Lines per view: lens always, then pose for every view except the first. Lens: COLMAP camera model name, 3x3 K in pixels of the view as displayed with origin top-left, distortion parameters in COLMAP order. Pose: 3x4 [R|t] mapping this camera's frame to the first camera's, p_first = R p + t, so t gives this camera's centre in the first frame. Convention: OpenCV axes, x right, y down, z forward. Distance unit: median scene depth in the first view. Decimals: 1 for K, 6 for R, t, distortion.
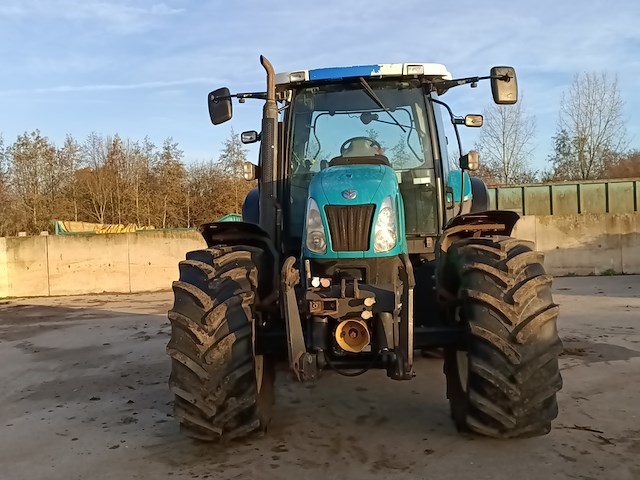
lens RADIAL K [[665.7, 0, 317.7], [0, 665.7, 241.2], [0, 0, 1]] dist [0.069418, -0.011391]
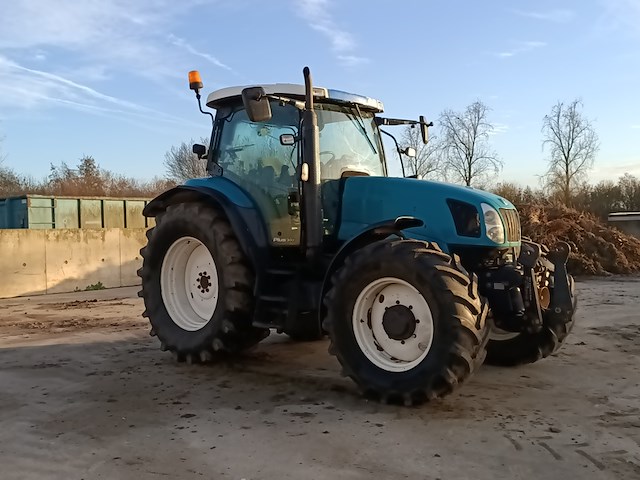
lens RADIAL K [[669.6, 0, 320.0], [0, 669.6, 240.0], [0, 0, 1]] dist [0.059158, -0.007305]
pose [[0.577865, 0.015968, 0.815976, -1.153422], [0.009523, 0.999609, -0.026305, 0.038627], [-0.816077, 0.022971, 0.577487, 0.430391]]
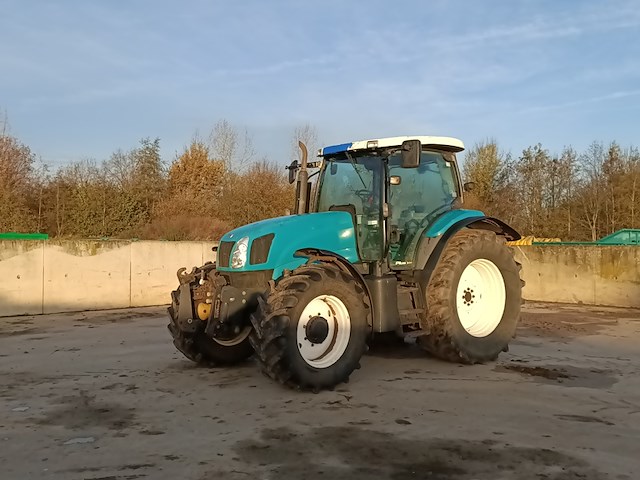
lens RADIAL K [[665.7, 0, 317.7], [0, 665.7, 241.2], [0, 0, 1]] dist [0.069418, -0.011391]
pose [[0.704727, 0.042100, -0.708229, 1.283905], [-0.046909, 0.998818, 0.012697, -0.076380], [0.707926, 0.024275, 0.705869, -0.087574]]
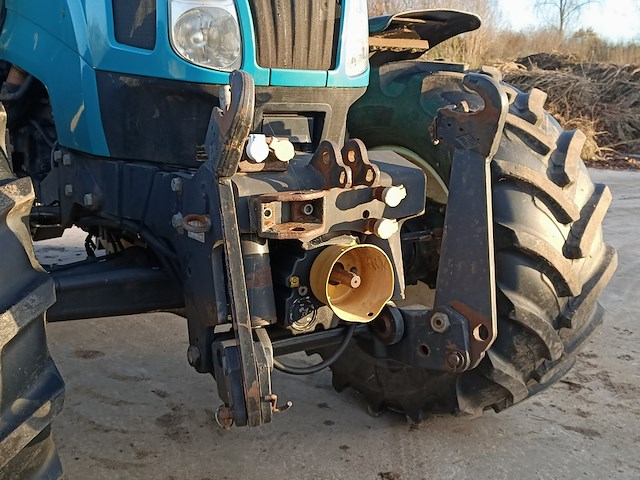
lens RADIAL K [[767.1, 0, 320.0], [0, 767.1, 240.0], [0, 0, 1]] dist [0.014138, -0.001635]
pose [[0.773357, -0.084995, 0.628248, -0.198853], [-0.027871, 0.985456, 0.167629, 0.032541], [-0.633358, -0.147147, 0.759740, 0.534215]]
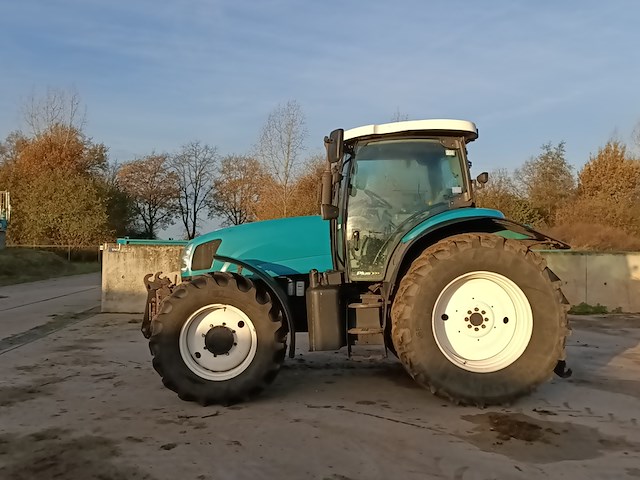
lens RADIAL K [[665.7, 0, 317.7], [0, 665.7, 241.2], [0, 0, 1]] dist [0.069418, -0.011391]
pose [[0.125583, 0.031418, -0.991586, 1.652829], [-0.034433, 0.999034, 0.027293, -0.114667], [0.991485, 0.030716, 0.126544, 0.962061]]
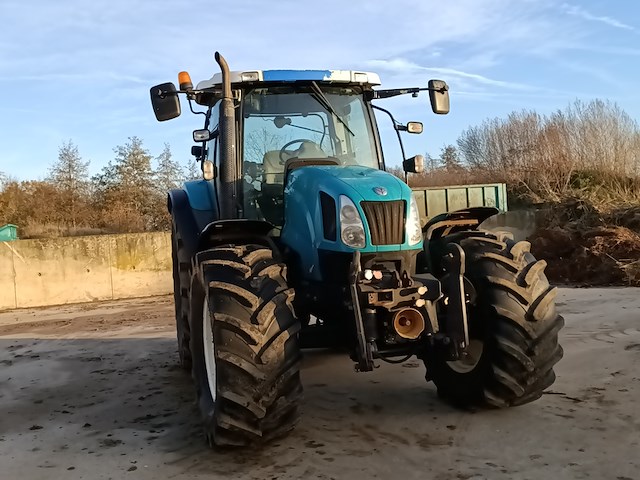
lens RADIAL K [[669.6, 0, 320.0], [0, 669.6, 240.0], [0, 0, 1]] dist [0.059158, -0.007305]
pose [[0.931388, -0.023002, 0.363302, -0.367729], [0.029652, 0.999479, -0.012739, 0.015111], [-0.362819, 0.022638, 0.931585, 0.045495]]
